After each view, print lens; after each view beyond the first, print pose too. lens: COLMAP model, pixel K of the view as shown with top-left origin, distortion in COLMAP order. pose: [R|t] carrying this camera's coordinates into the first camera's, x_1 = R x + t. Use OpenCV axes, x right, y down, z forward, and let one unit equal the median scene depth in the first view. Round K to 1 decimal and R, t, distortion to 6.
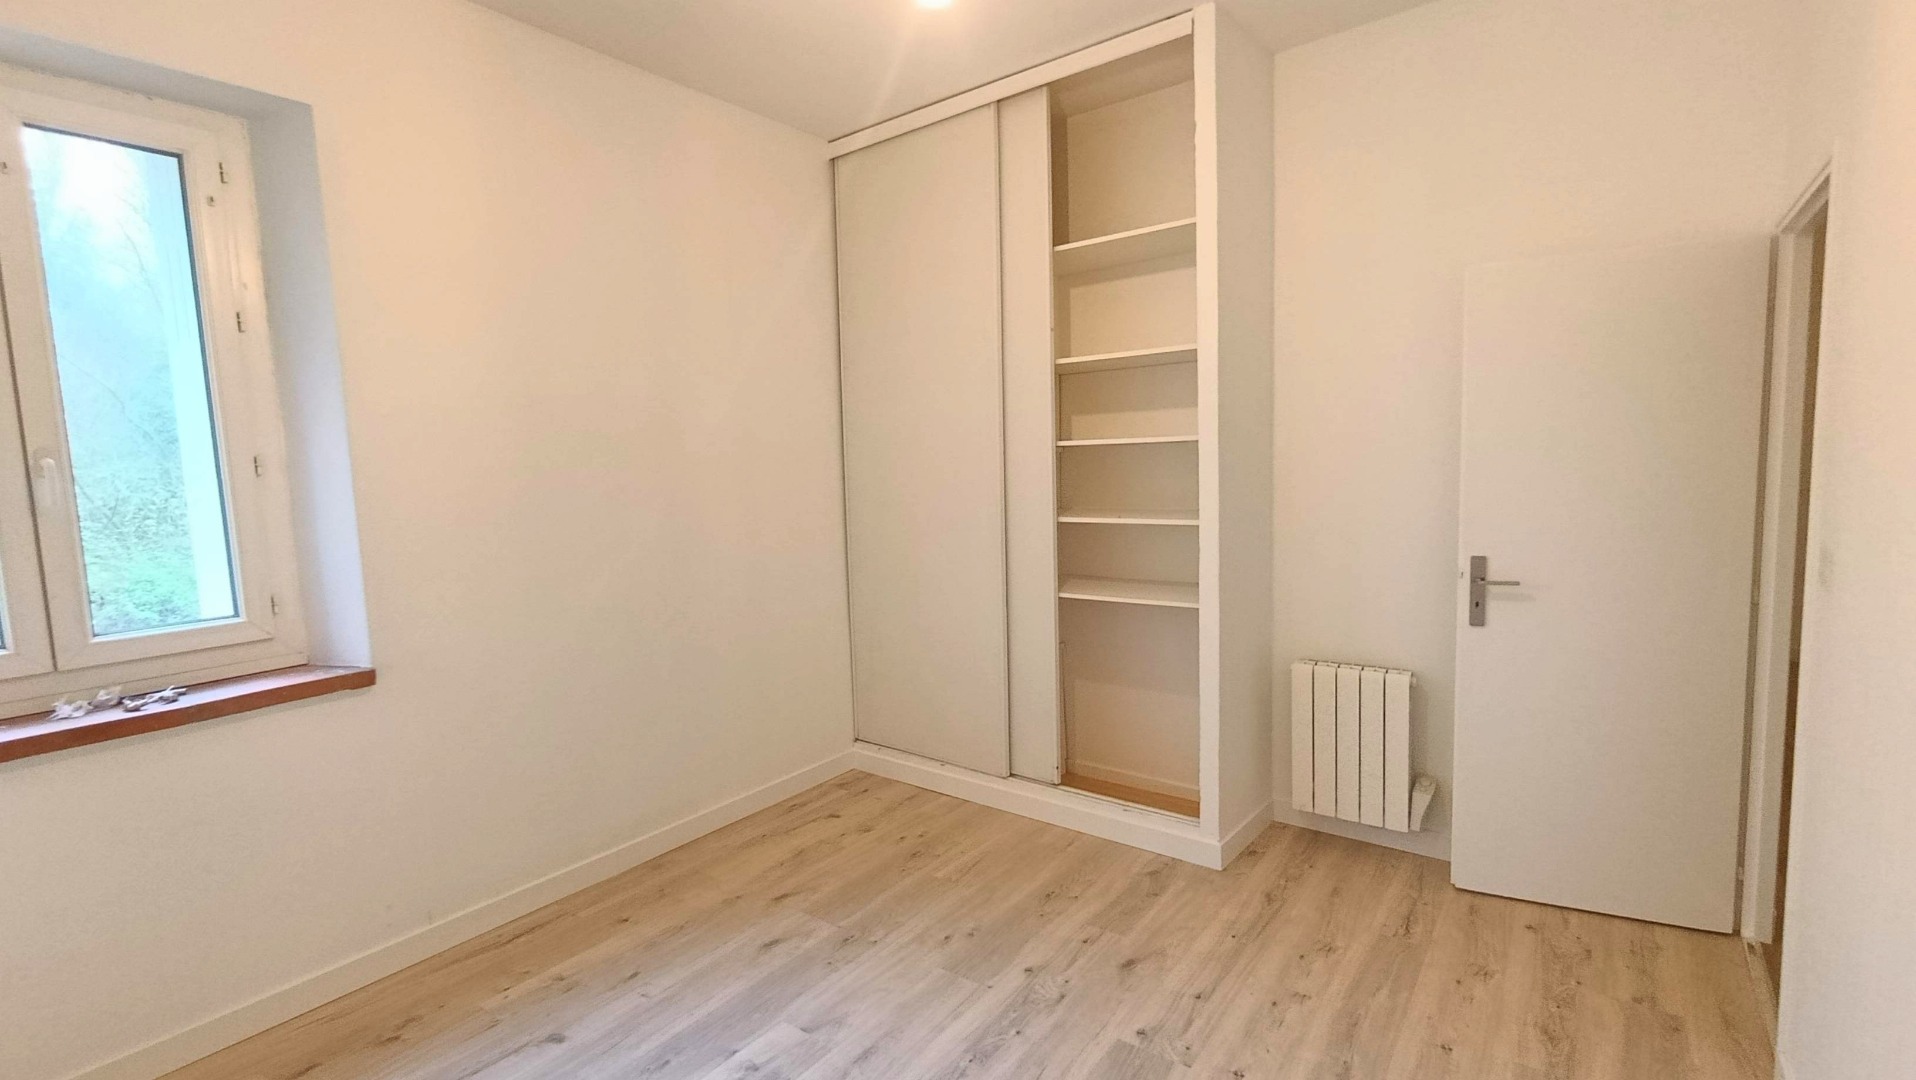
lens RADIAL K [[861.2, 0, 952.8], [0, 861.2, 539.1], [0, 0, 1]] dist [0.001034, 0.002592]
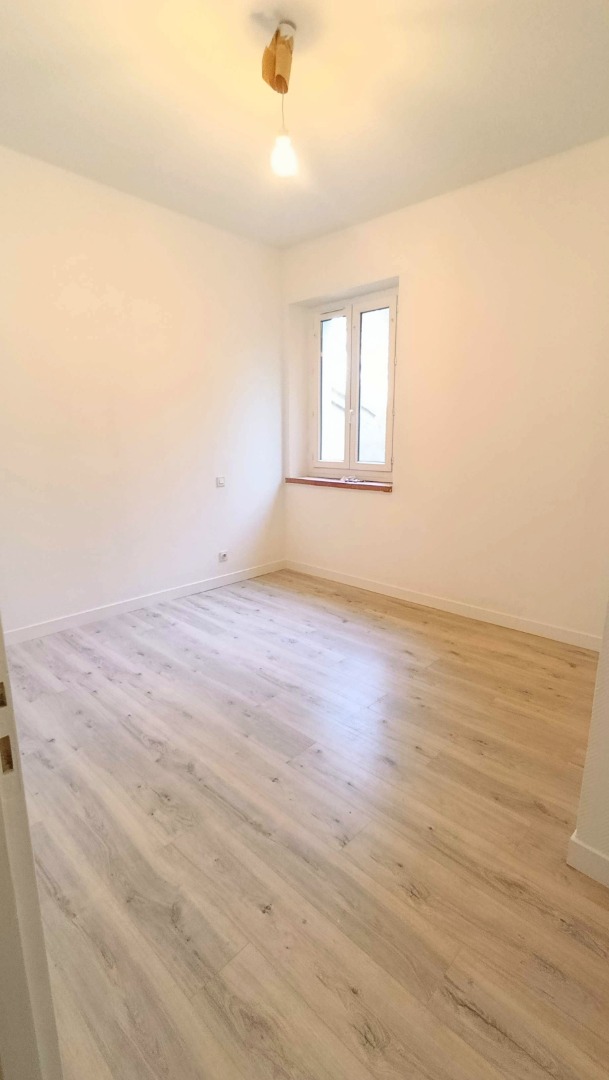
lens RADIAL K [[485.5, 0, 303.1], [0, 485.5, 542.6], [0, 0, 1]] dist [0.001034, 0.002592]
pose [[-0.127419, 0.244929, -0.961132, 0.835287], [-0.084035, 0.962880, 0.256515, -0.050615], [0.988283, 0.113454, -0.102106, 0.820665]]
